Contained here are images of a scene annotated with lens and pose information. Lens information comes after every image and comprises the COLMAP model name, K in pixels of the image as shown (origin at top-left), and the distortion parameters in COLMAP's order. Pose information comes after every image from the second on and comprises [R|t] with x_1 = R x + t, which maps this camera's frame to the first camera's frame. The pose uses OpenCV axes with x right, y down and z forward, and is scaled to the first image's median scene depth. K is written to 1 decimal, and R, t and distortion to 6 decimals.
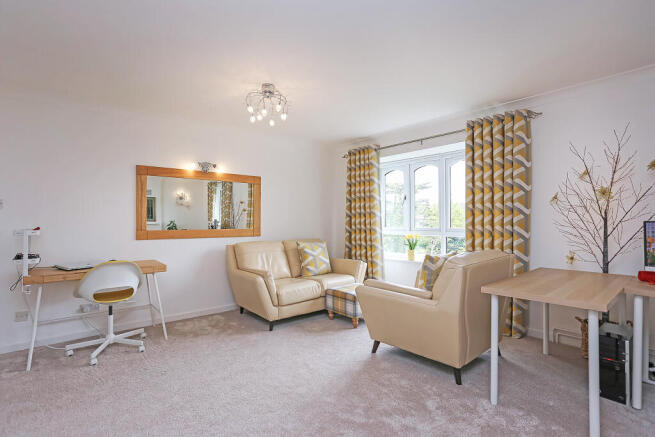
lens RADIAL K [[321.4, 0, 327.5], [0, 321.4, 218.5], [0, 0, 1]] dist [-0.014075, 0.000706]
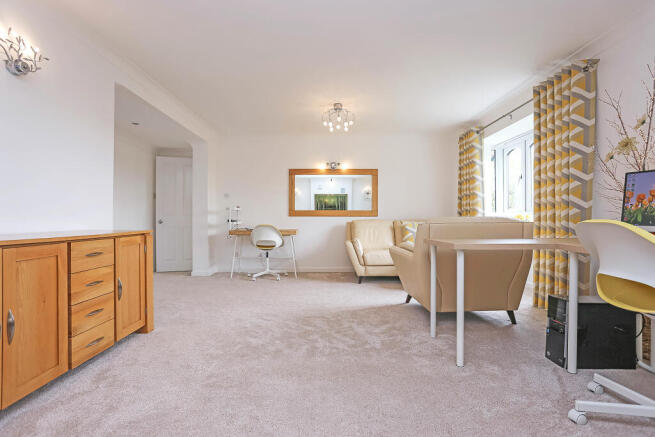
lens RADIAL K [[320.5, 0, 345.7], [0, 320.5, 221.8], [0, 0, 1]] dist [0.000079, 0.000600]
pose [[0.793510, 0.001323, -0.608555, 0.585562], [0.004950, 0.999951, 0.008629, 0.081869], [0.608536, -0.009860, 0.793465, -0.086873]]
